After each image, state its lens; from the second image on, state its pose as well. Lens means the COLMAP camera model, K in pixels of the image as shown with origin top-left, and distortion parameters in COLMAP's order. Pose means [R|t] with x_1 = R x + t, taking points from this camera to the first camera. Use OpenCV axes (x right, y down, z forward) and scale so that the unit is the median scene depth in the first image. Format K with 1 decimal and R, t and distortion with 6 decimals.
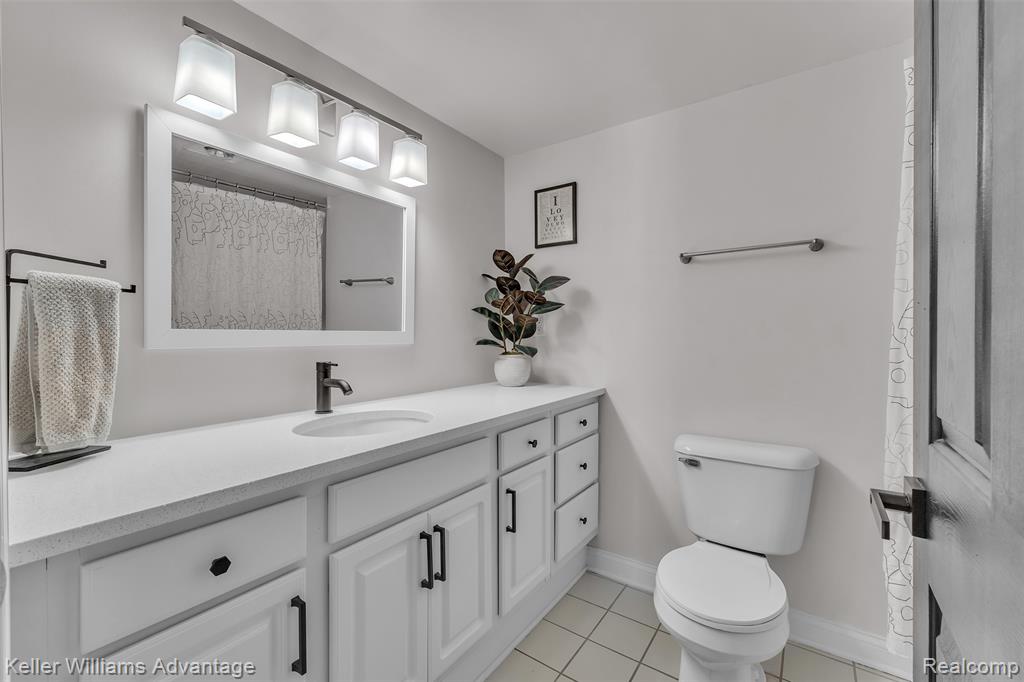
lens RADIAL K [[430.4, 0, 511.5], [0, 430.4, 338.7], [0, 0, 1]] dist [0.005950, 0.000007]
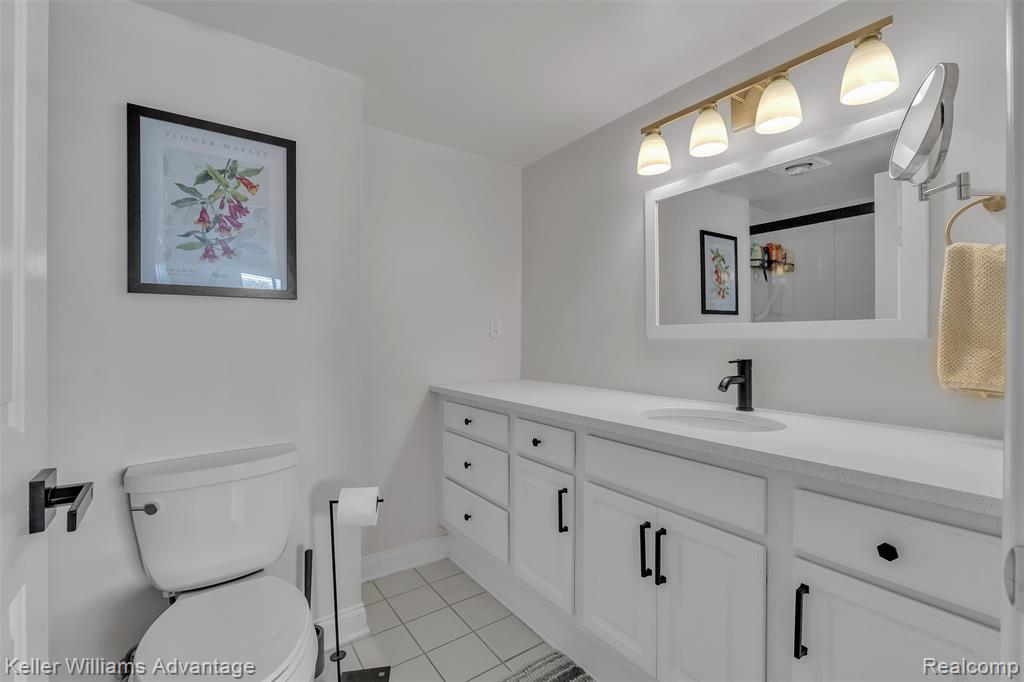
lens RADIAL K [[430.4, 0, 511.5], [0, 430.4, 338.7], [0, 0, 1]] dist [0.005950, 0.000007]
pose [[-0.268833, 0.023328, -0.962904, 0.877246], [0.005274, 0.999727, 0.022748, -0.025060], [0.963172, 0.001037, -0.268882, 0.946300]]
